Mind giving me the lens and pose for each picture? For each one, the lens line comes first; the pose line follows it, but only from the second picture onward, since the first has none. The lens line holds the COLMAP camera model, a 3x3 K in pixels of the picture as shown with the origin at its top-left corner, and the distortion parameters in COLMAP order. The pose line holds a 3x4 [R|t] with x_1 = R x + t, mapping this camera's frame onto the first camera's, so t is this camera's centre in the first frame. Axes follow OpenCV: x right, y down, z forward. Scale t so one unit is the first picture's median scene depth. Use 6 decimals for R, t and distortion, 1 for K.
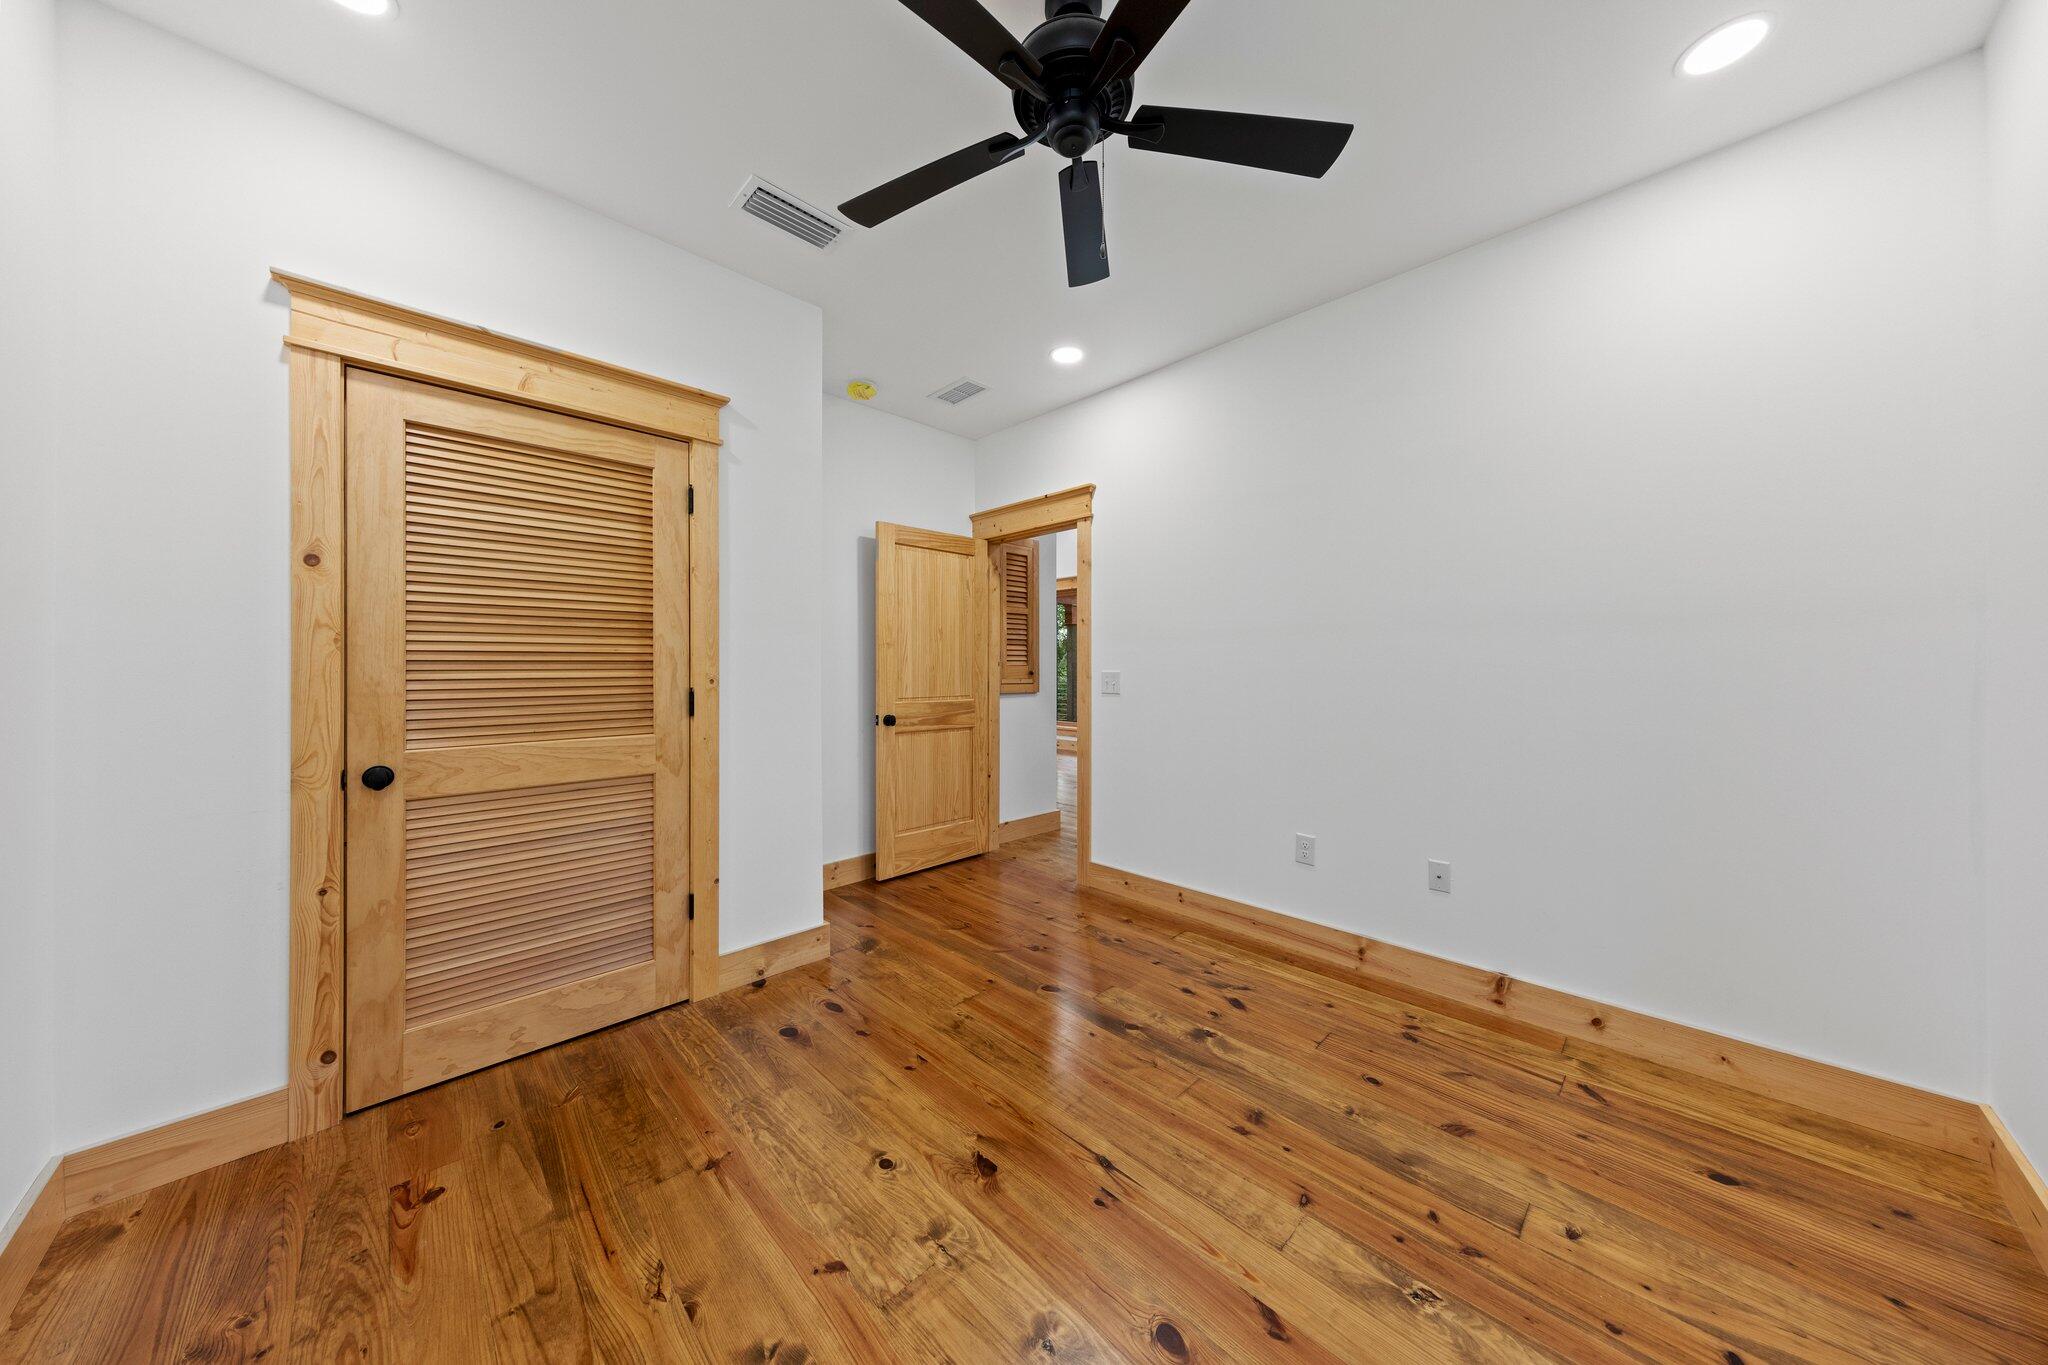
lens RADIAL K [[651.9, 0, 1021.8], [0, 651.9, 663.2], [0, 0, 1]] dist [0.012459, -0.003389]
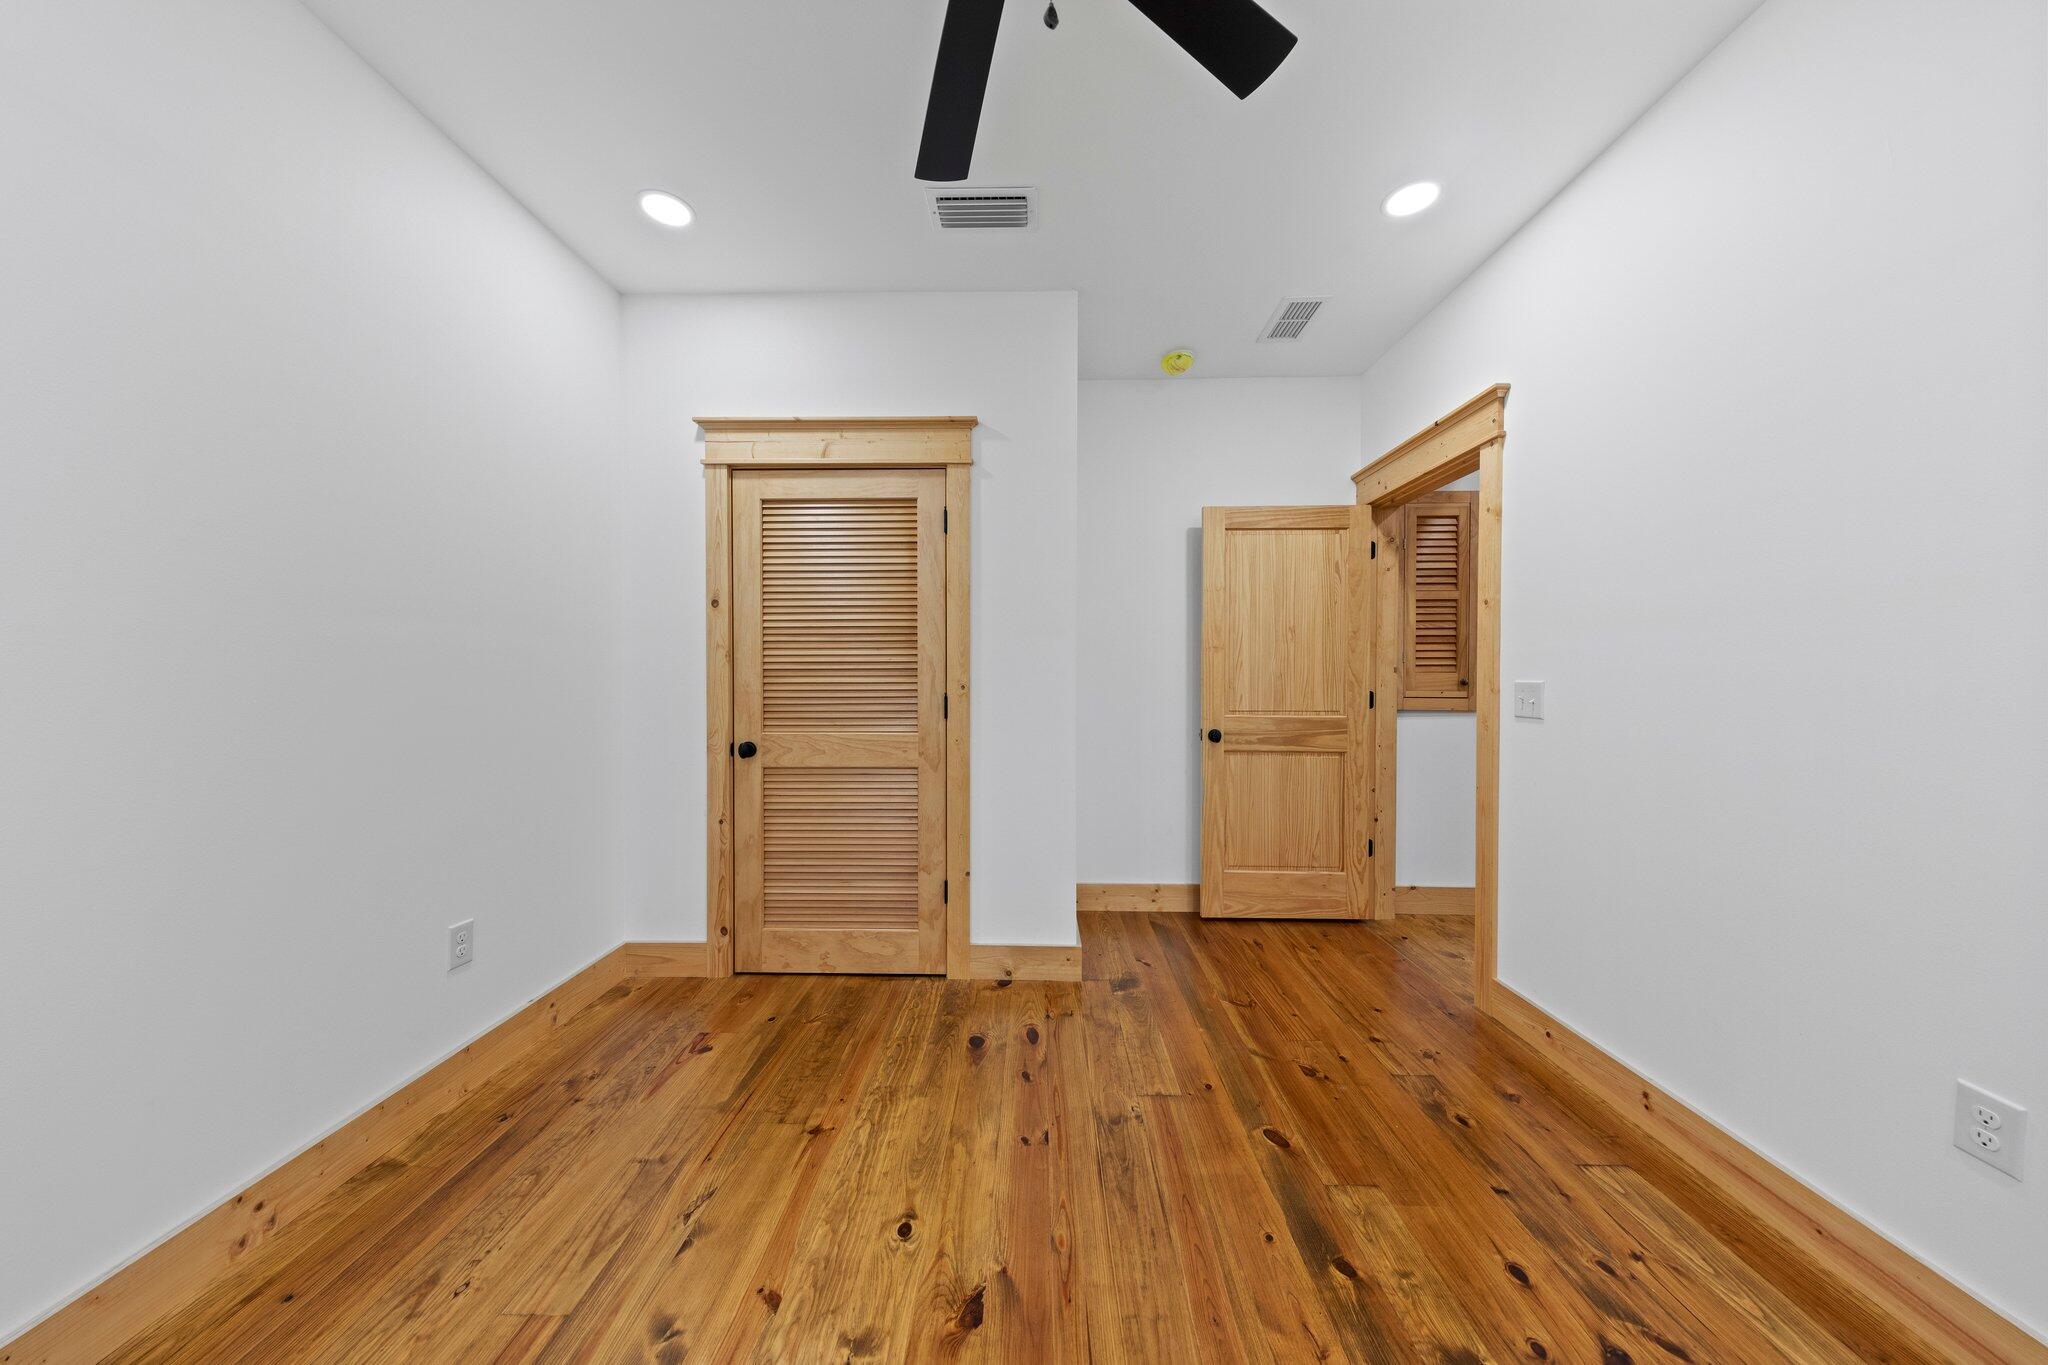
lens RADIAL K [[645.0, 0, 1026.4], [0, 645.0, 679.5], [0, 0, 1]] dist [0.013038, -0.003212]
pose [[0.693825, 0.008224, -0.720096, 0.367632], [0.003017, 0.999893, 0.014326, 0.000111], [0.720137, -0.012113, 0.693726, 0.349213]]
